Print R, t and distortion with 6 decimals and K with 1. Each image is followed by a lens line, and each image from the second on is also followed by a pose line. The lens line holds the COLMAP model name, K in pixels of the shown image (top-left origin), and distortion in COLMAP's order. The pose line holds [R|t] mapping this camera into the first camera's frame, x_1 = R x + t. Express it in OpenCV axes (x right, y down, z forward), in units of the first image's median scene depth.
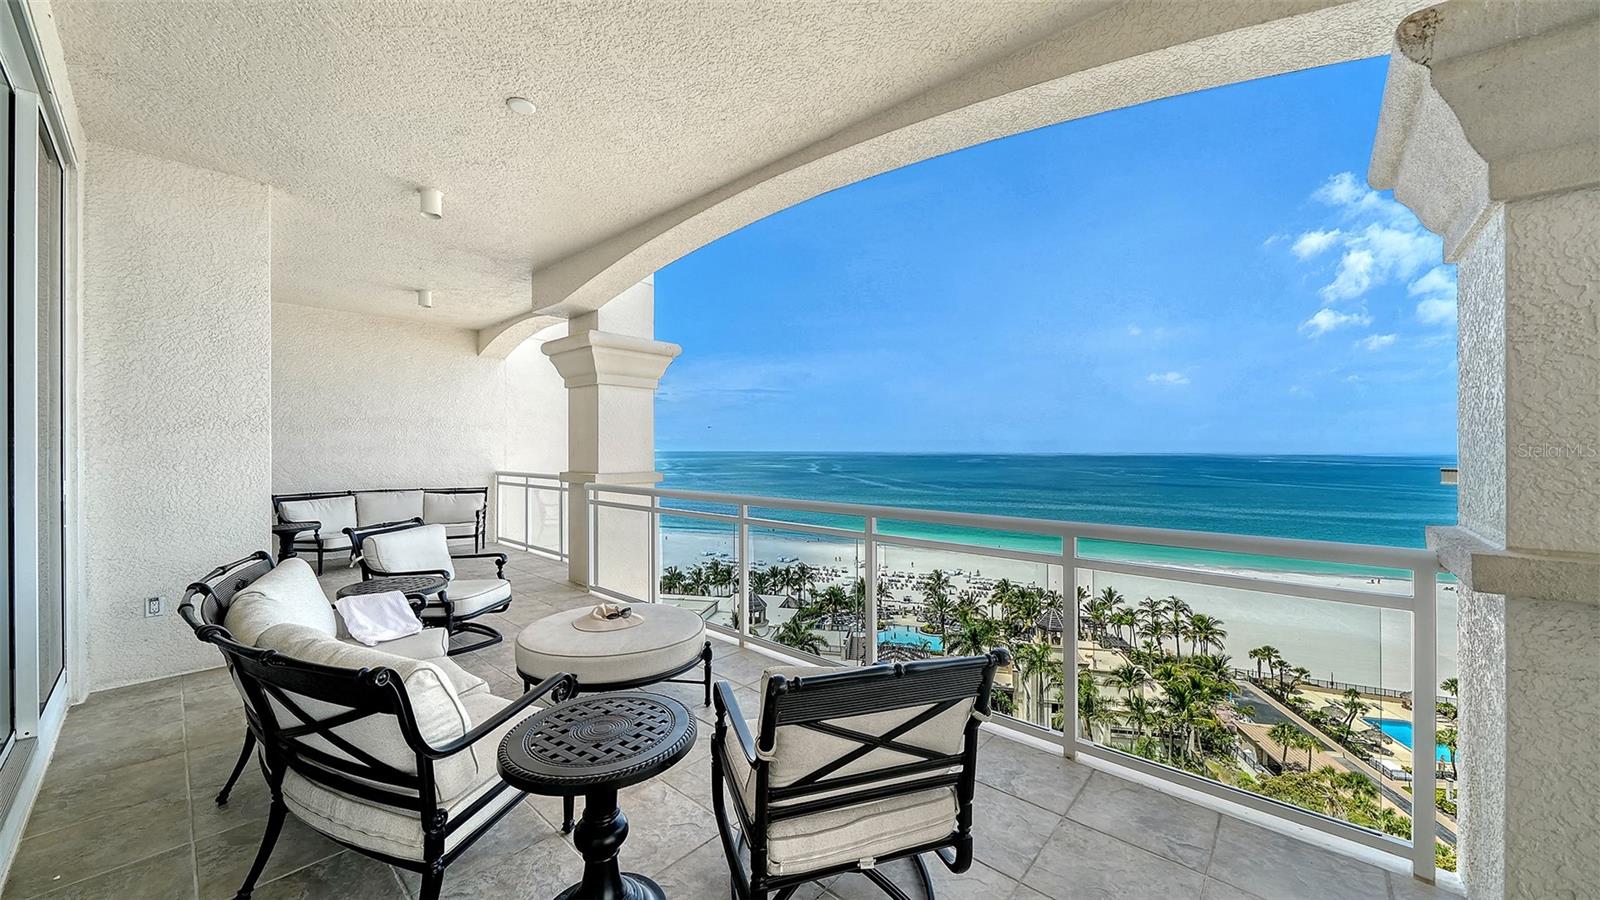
lens RADIAL K [[560.9, 0, 788.8], [0, 560.9, 452.7], [0, 0, 1]] dist [-0.001482, -0.001544]
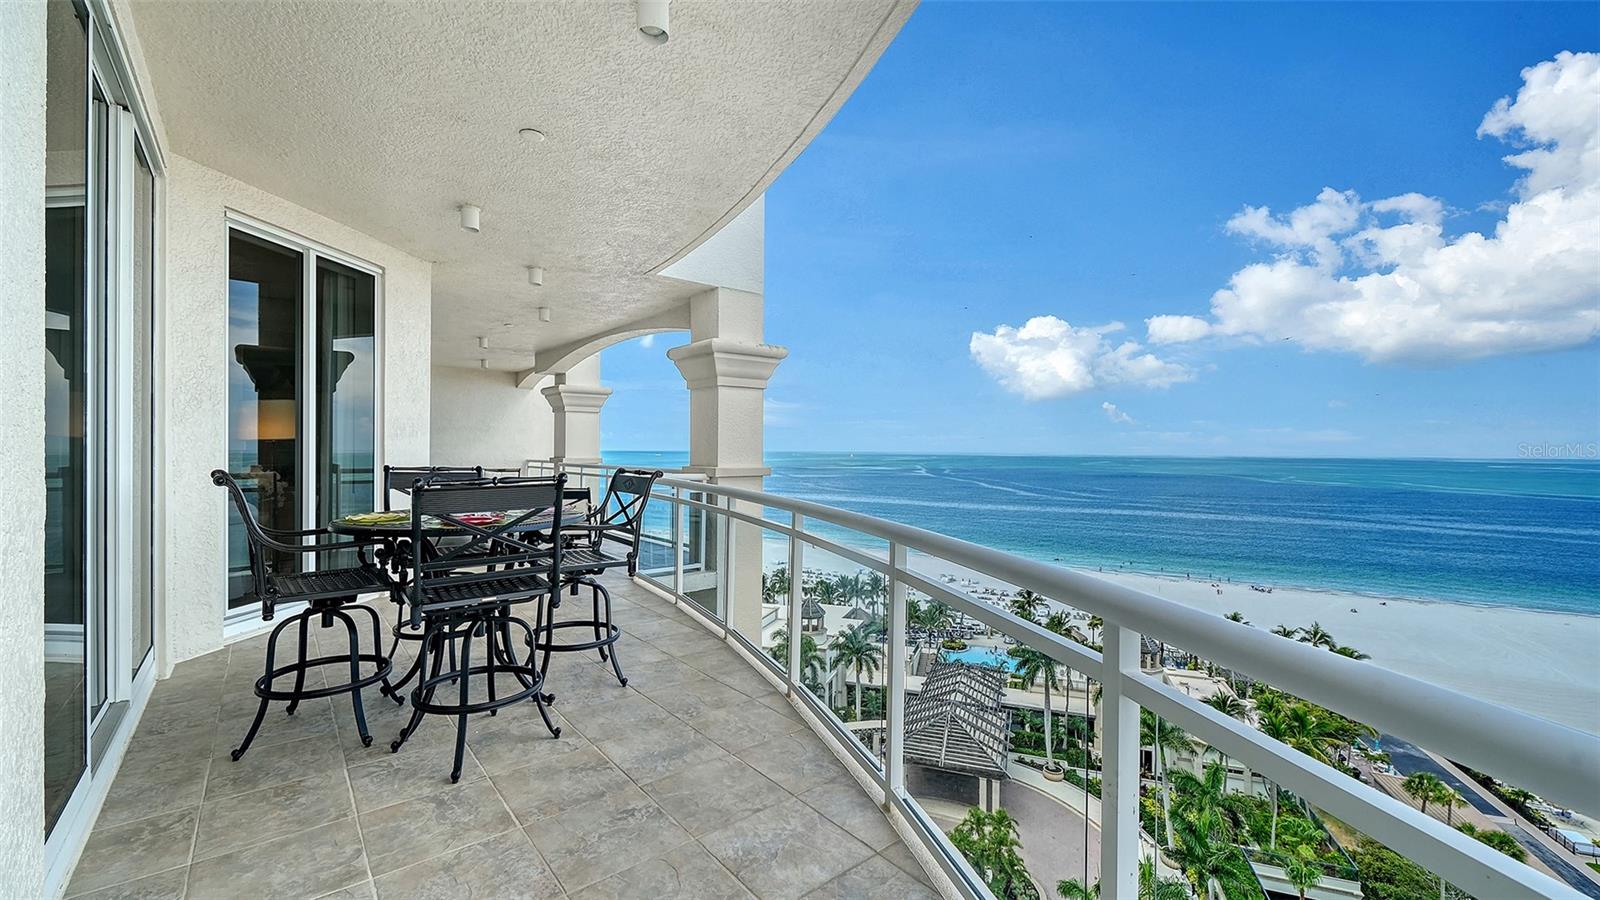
lens RADIAL K [[641.6, 0, 790.6], [0, 641.6, 454.7], [0, 0, 1]] dist [0.004047, -0.001030]
pose [[0.988236, 0.002299, -0.152922, 0.103169], [-0.002081, 0.999997, 0.001583, 0.000344], [0.152925, -0.001246, 0.988237, -0.132969]]
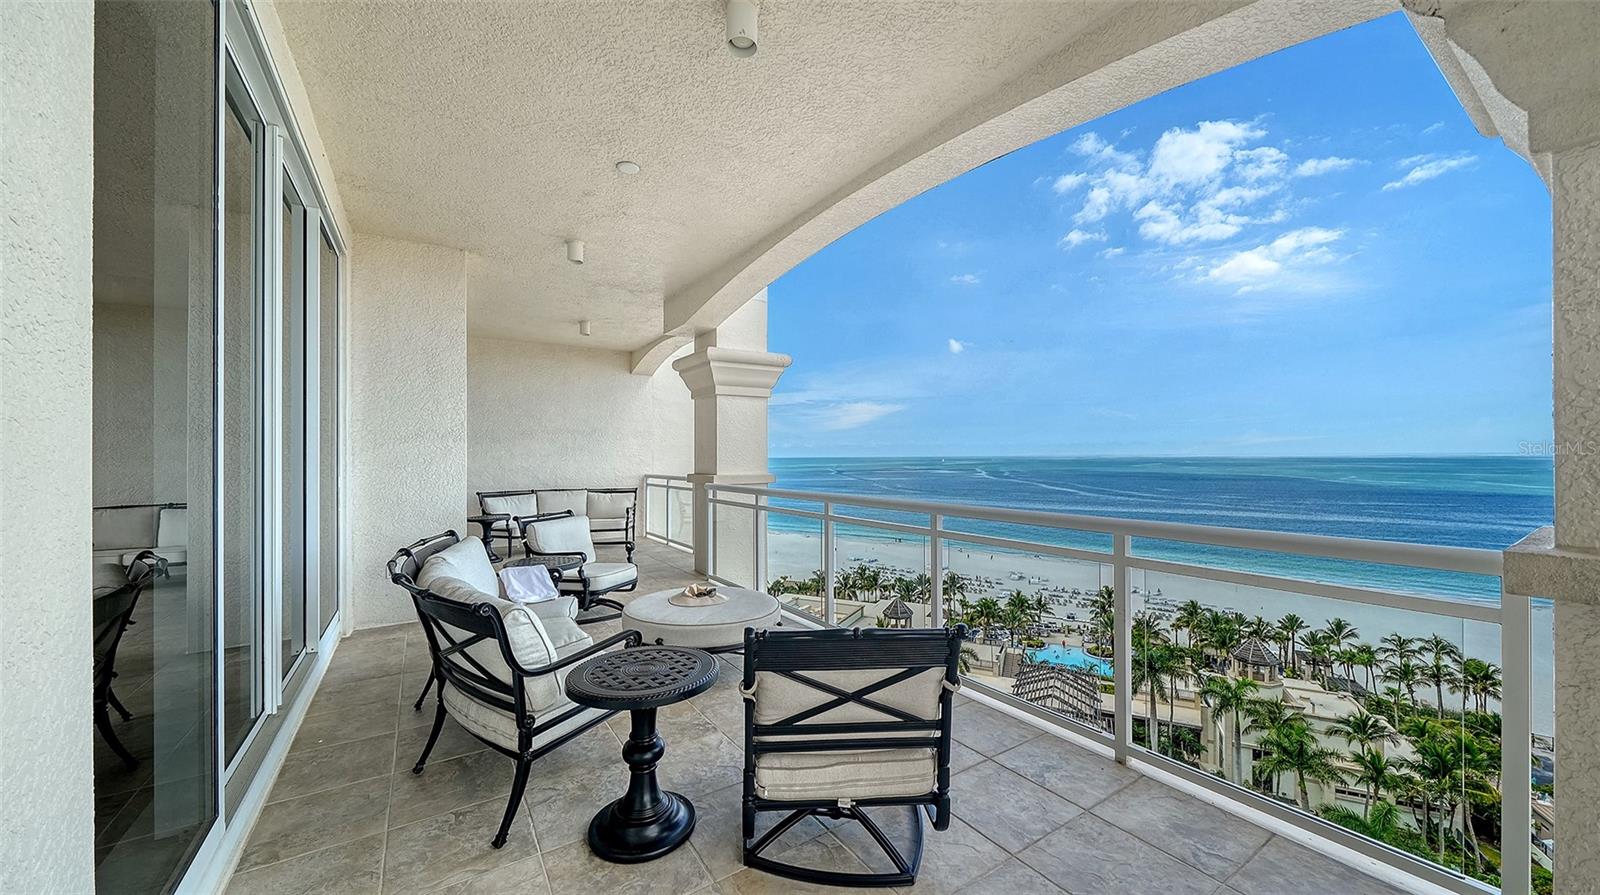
lens RADIAL K [[560.9, 0, 792.8], [0, 560.9, 455.5], [0, 0, 1]] dist [-0.001482, -0.001544]
pose [[0.966880, -0.008110, -0.255104, 0.015224], [0.006617, 0.999956, -0.006710, 0.001127], [0.255147, 0.004800, 0.966890, -0.006683]]
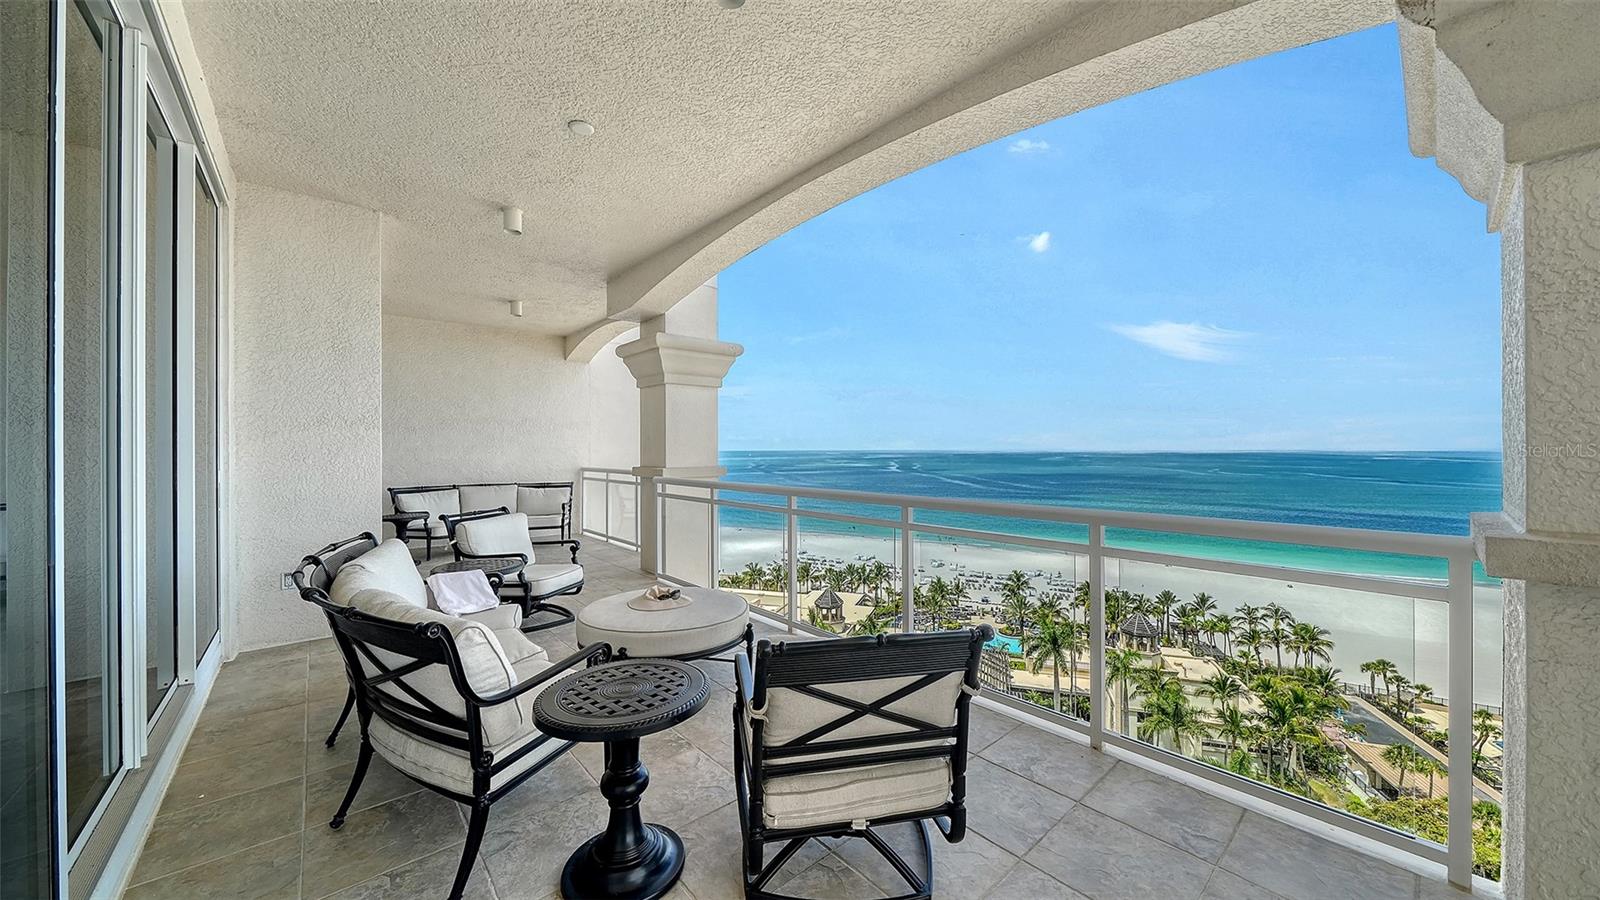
lens RADIAL K [[560.9, 0, 806.9], [0, 560.9, 451.1], [0, 0, 1]] dist [-0.001482, -0.001544]
pose [[0.993278, -0.003389, -0.115704, 0.007543], [0.003172, 0.999993, -0.002061, 0.001357], [0.115710, 0.001680, 0.993282, -0.003006]]
